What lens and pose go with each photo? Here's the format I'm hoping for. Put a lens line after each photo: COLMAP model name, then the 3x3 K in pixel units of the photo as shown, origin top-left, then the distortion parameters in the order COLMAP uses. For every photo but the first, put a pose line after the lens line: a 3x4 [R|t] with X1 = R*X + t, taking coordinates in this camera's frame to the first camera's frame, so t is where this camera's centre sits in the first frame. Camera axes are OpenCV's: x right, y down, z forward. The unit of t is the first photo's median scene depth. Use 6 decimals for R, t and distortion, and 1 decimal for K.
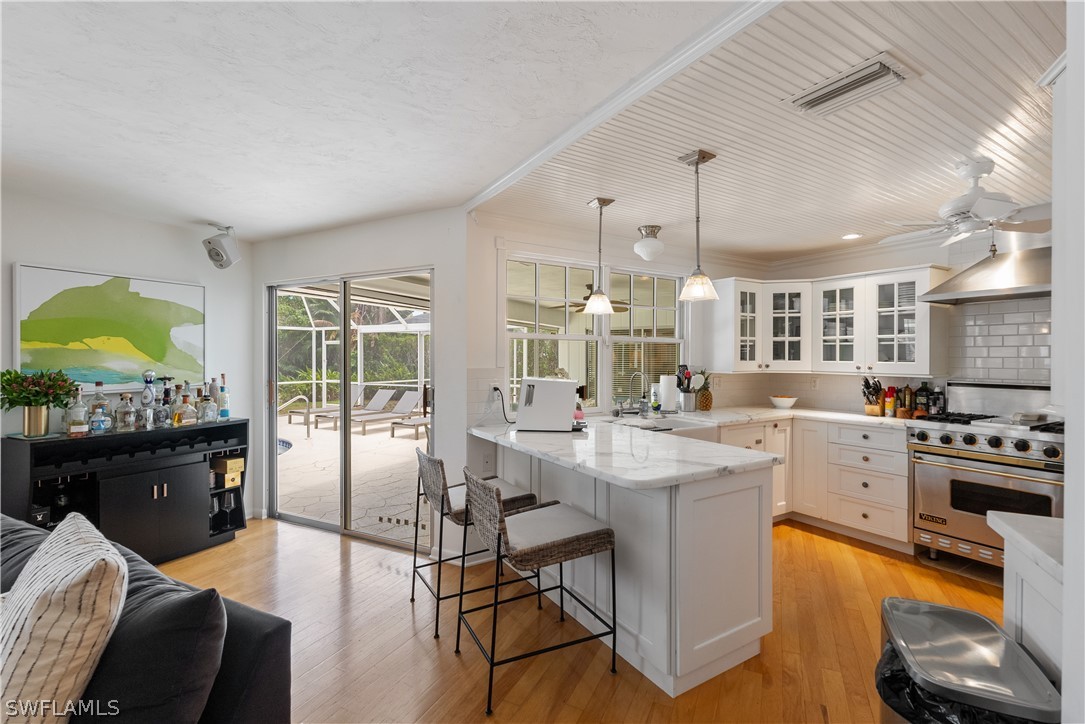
lens RADIAL K [[483.0, 0, 537.0], [0, 483.0, 356.7], [0, 0, 1]] dist [-0.004908, 0.000347]
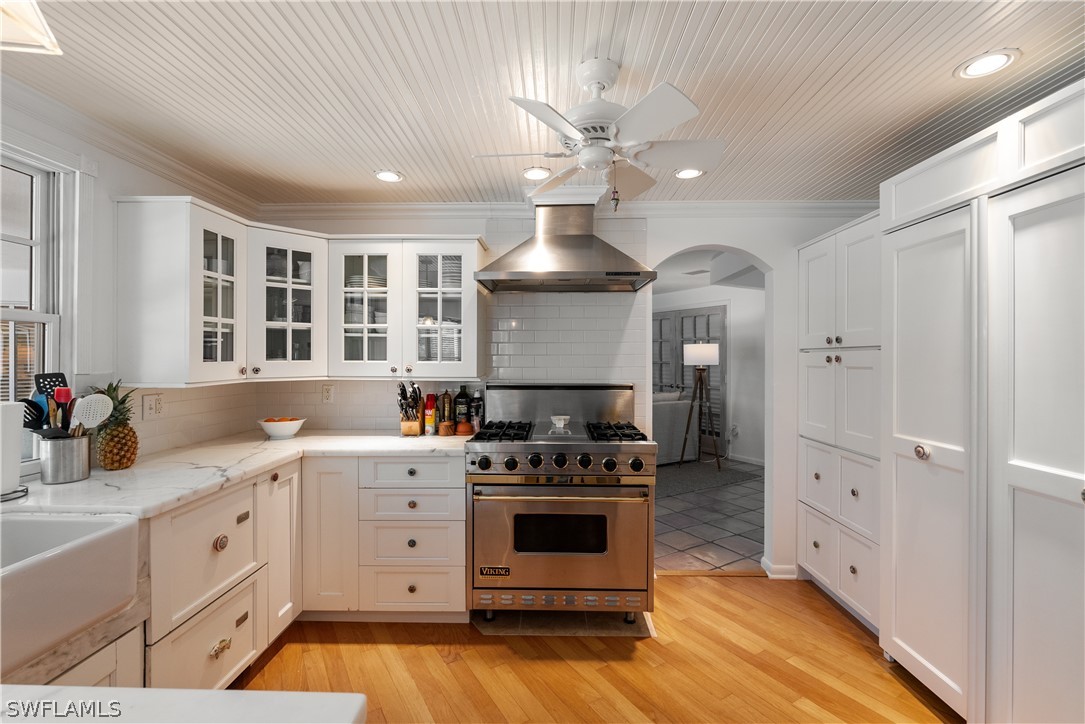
lens RADIAL K [[483.0, 0, 546.4], [0, 483.0, 355.4], [0, 0, 1]] dist [-0.004908, 0.000347]
pose [[0.530735, -0.001909, 0.847536, 0.192715], [0.000445, 0.999998, 0.001974, 0.000417], [-0.847538, -0.000670, 0.530735, 0.446304]]
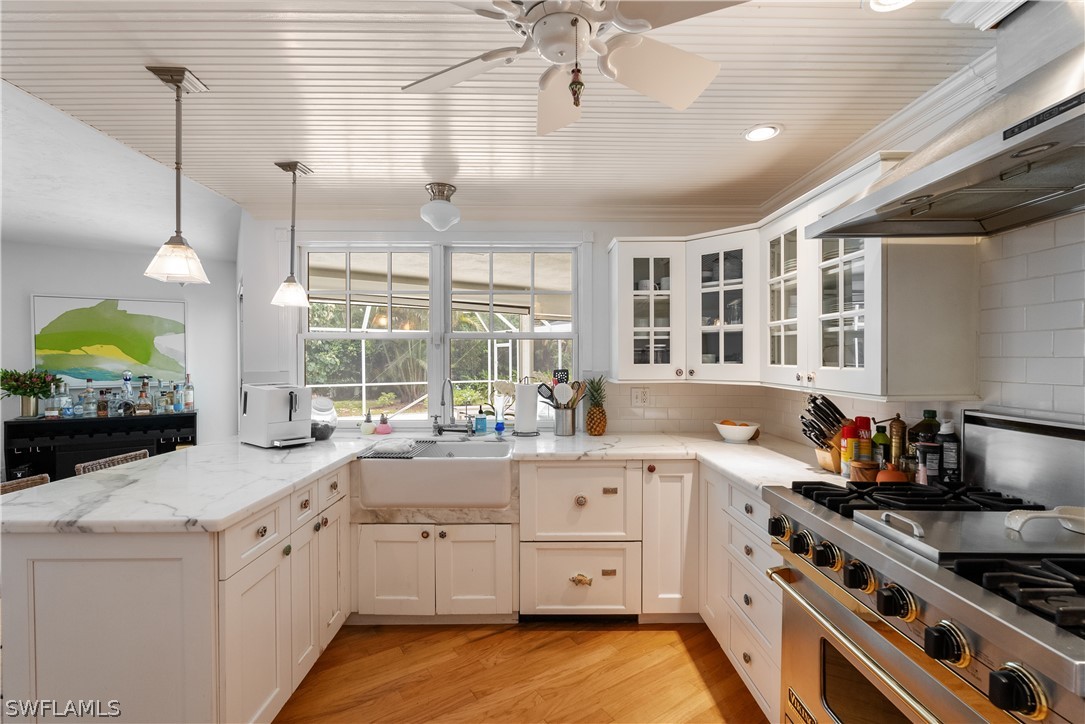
lens RADIAL K [[483.0, 0, 538.3], [0, 483.0, 362.1], [0, 0, 1]] dist [-0.004908, 0.000347]
pose [[0.861793, 0.000280, -0.507261, 0.699805], [0.004200, 0.999962, 0.007688, 0.000418], [0.507243, -0.008756, 0.861758, 0.401178]]
